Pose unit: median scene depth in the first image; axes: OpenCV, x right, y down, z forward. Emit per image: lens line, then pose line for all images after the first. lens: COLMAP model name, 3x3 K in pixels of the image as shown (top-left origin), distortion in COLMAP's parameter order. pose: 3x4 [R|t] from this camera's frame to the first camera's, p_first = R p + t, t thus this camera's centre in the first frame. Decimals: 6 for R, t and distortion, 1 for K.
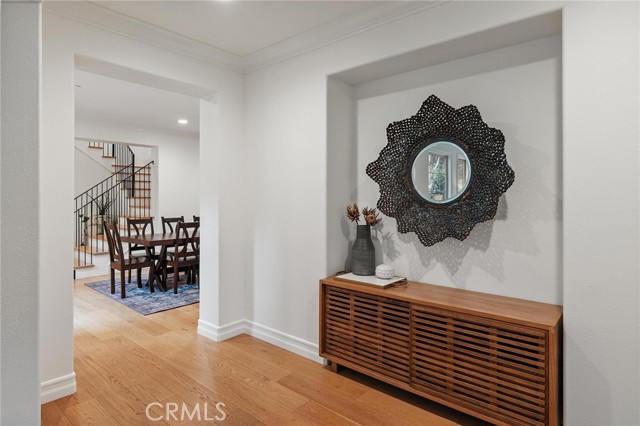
lens RADIAL K [[357.4, 0, 320.0], [0, 357.4, 213.0], [0, 0, 1]] dist [-0.003539, -0.000286]
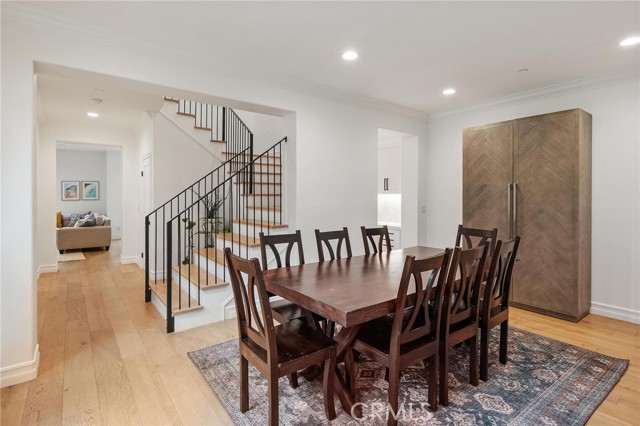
lens RADIAL K [[320.4, 0, 320.0], [0, 320.4, 213.0], [0, 0, 1]] dist [0.004981, 0.000434]
pose [[0.979684, 0.005735, -0.200464, -0.507990], [-0.002241, 0.999842, 0.017653, -0.036037], [0.200534, -0.016845, 0.979542, 0.782732]]
